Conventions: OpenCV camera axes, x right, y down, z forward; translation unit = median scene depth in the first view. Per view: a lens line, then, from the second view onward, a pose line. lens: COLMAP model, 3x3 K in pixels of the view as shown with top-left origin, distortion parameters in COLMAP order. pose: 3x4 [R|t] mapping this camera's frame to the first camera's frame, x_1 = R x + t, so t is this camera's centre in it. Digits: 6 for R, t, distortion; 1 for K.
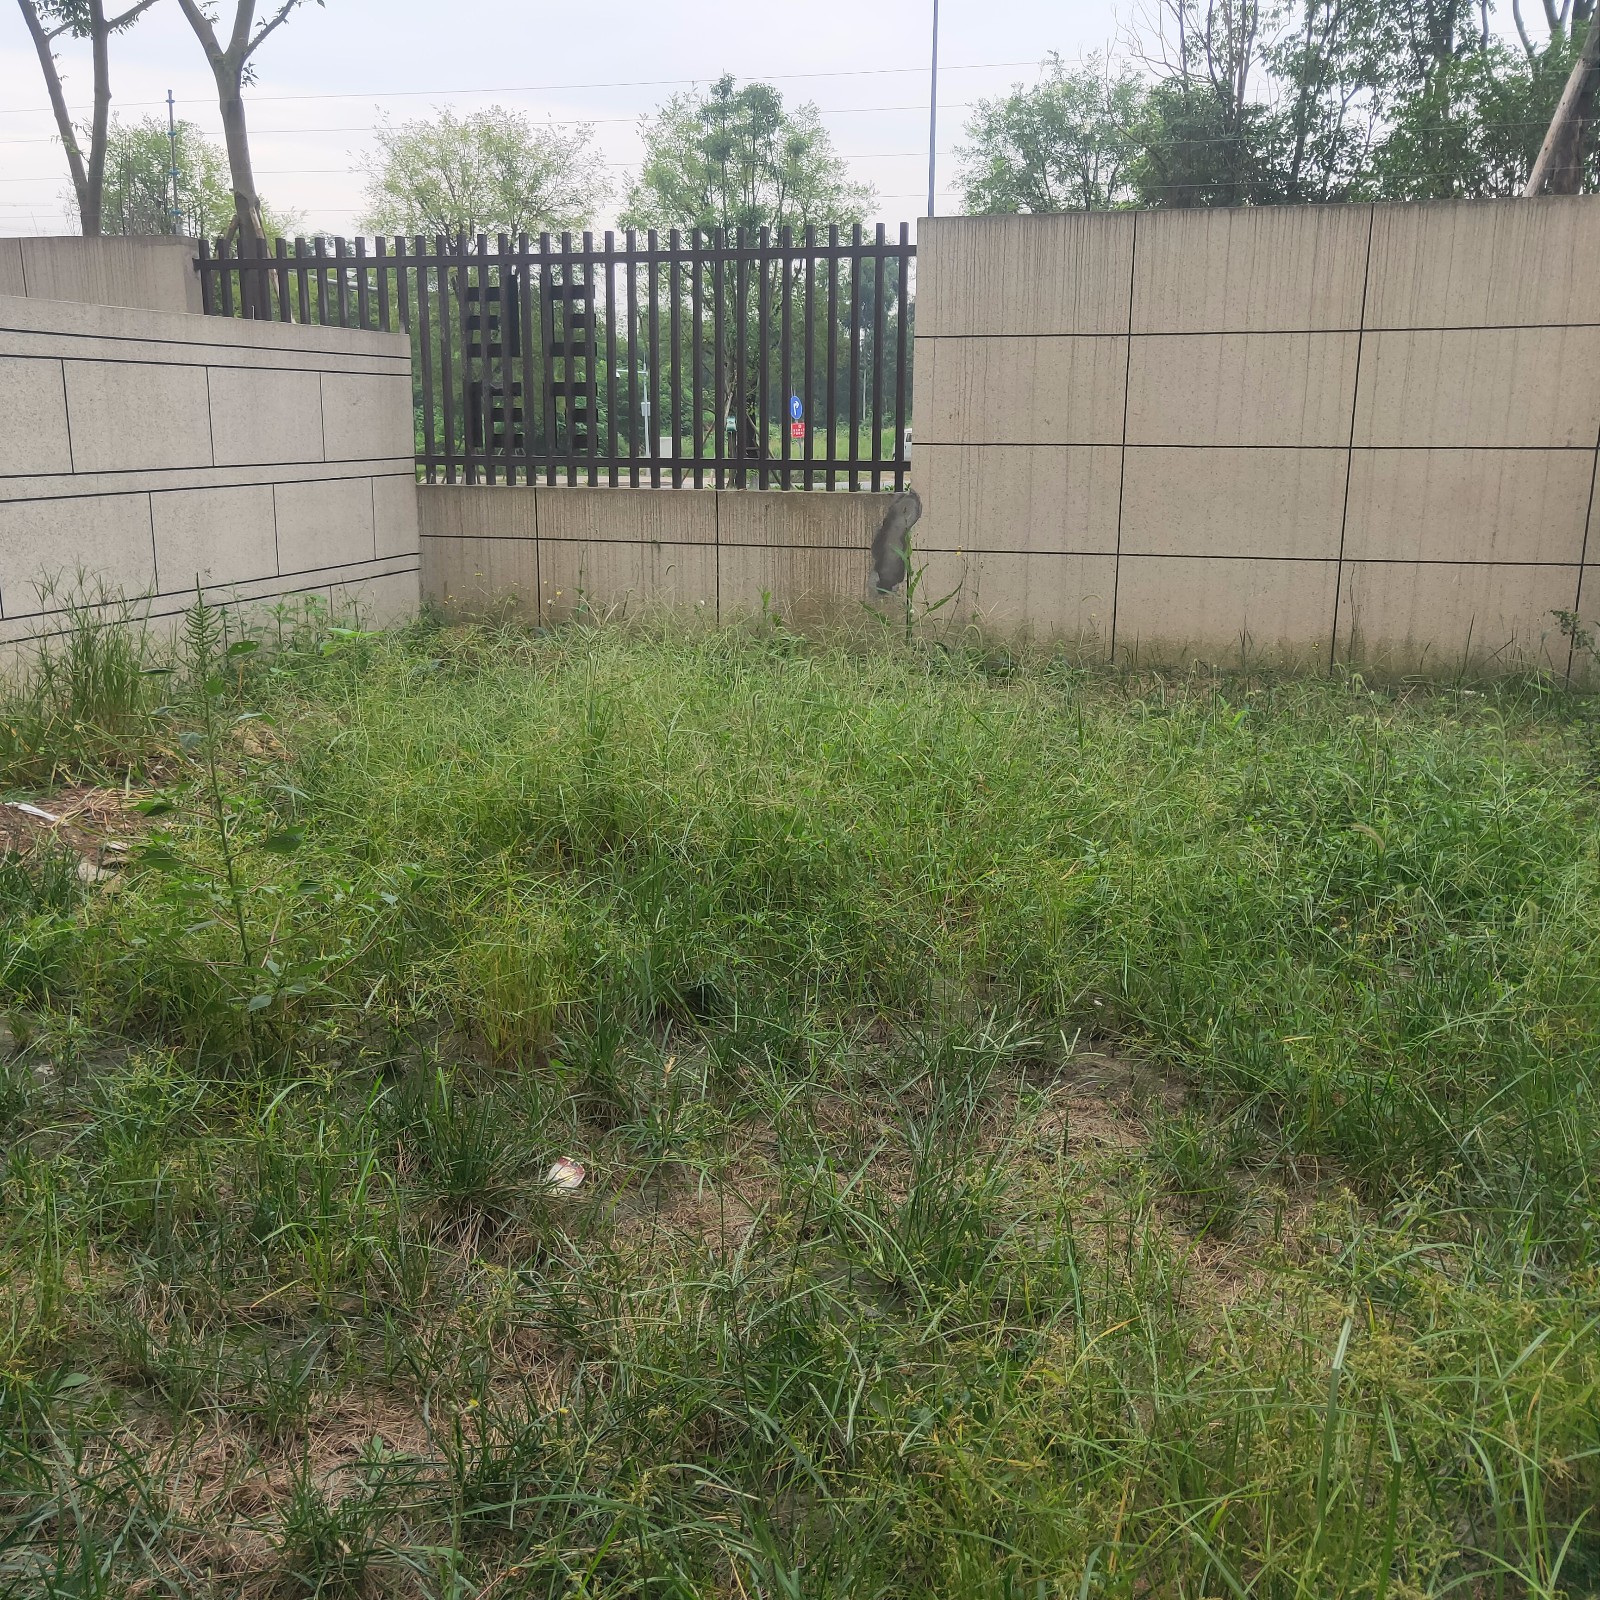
lens RADIAL K [[1622.5, 0, 800.0], [0, 1622.5, 800.0], [0, 0, 1]] dist [0.030891, 0.005636]
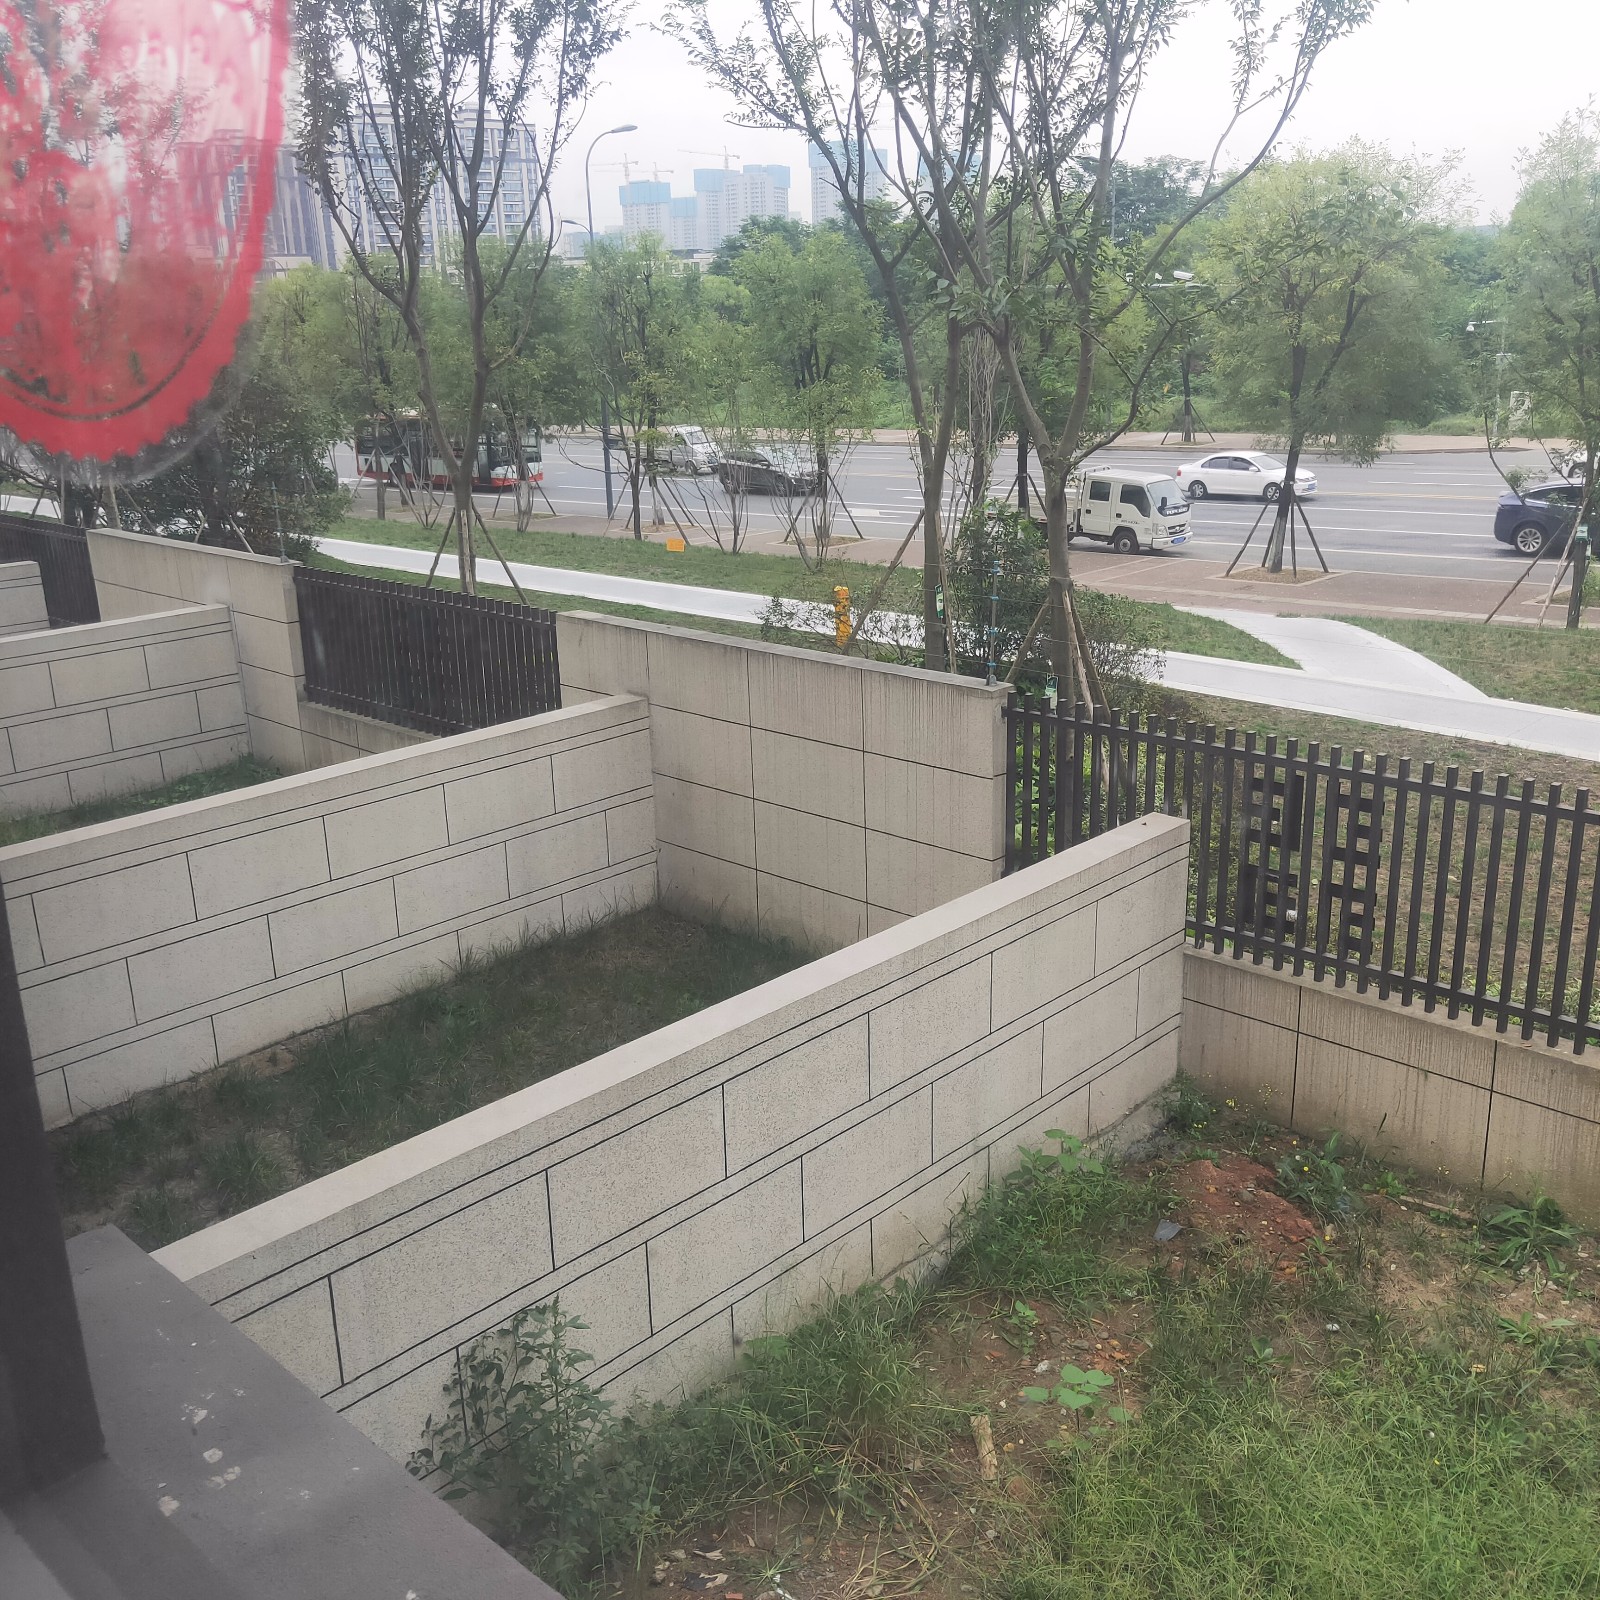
lens RADIAL K [[1622.5, 0, 800.0], [0, 1622.5, 800.0], [0, 0, 1]] dist [0.030891, 0.005636]
pose [[0.884096, 0.108185, -0.454610, 0.007060], [-0.073753, 0.992944, 0.092864, -0.375334], [0.461448, -0.048572, 0.885836, -0.019620]]
